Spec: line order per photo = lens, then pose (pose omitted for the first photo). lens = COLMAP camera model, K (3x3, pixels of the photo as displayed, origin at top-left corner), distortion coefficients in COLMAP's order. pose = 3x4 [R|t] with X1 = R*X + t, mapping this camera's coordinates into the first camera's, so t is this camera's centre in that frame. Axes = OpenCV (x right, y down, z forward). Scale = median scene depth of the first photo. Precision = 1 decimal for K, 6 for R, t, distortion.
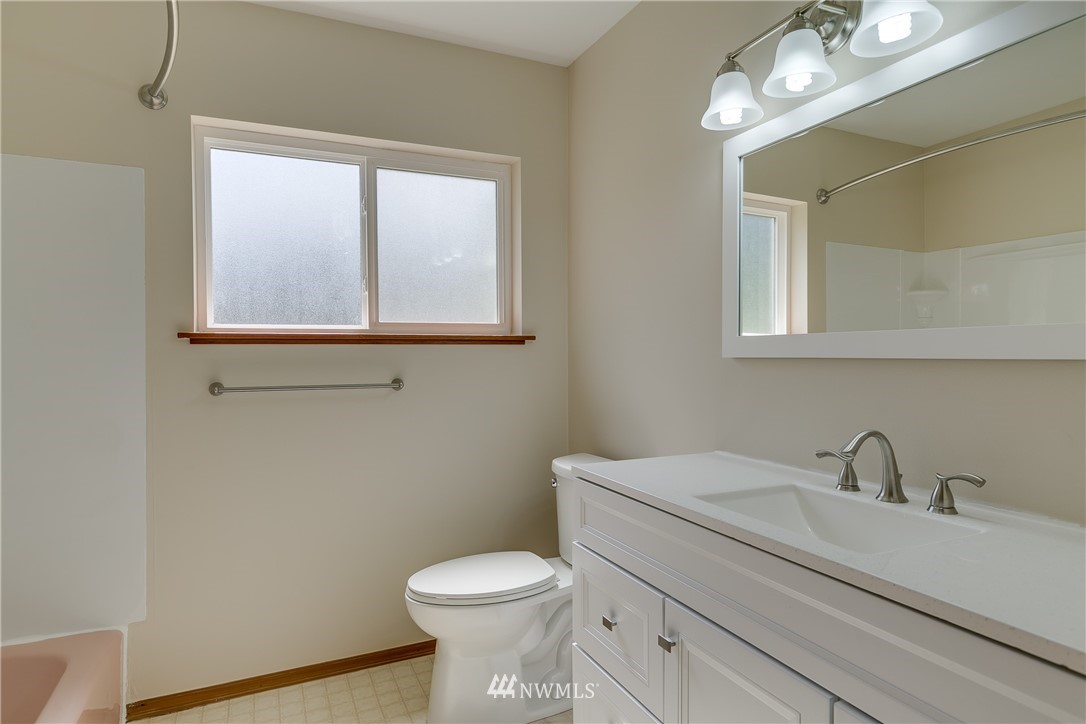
lens RADIAL K [[597.0, 0, 544.5], [0, 597.0, 359.4], [0, 0, 1]] dist [-0.001745, 0.000347]
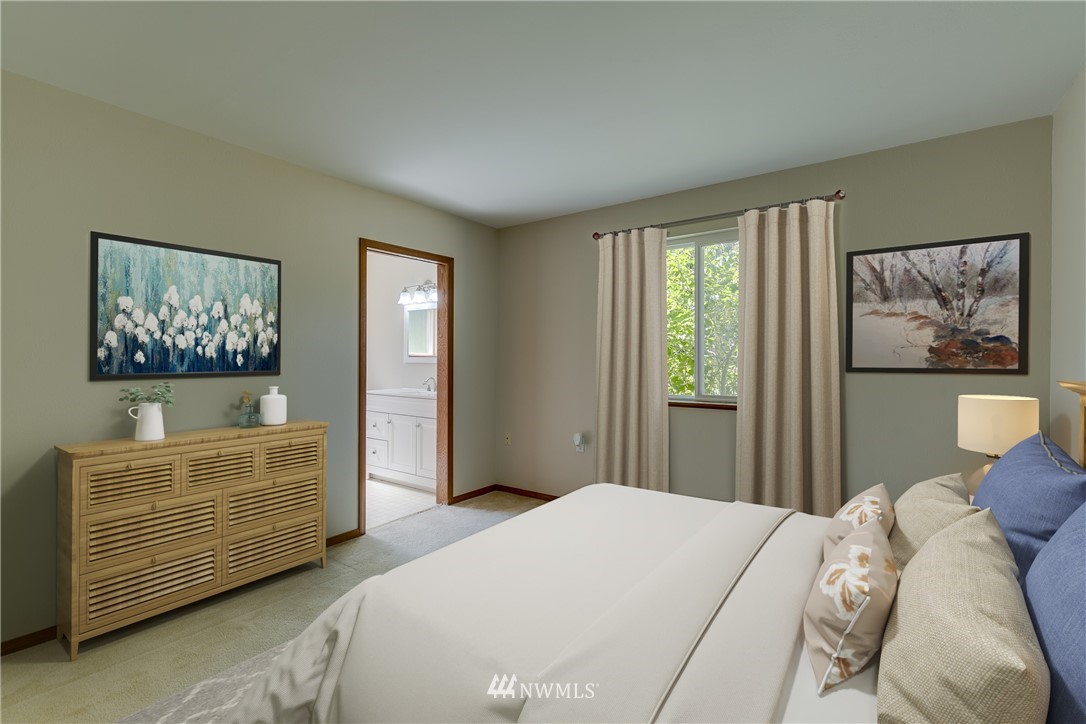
lens RADIAL K [[486.8, 0, 543.5], [0, 486.8, 358.7], [0, 0, 1]] dist [0.011320, -0.002372]
pose [[0.875447, 0.007339, 0.483259, -0.788279], [0.005516, 0.999668, -0.025174, 0.132584], [-0.483283, 0.024704, 0.875116, -3.958556]]
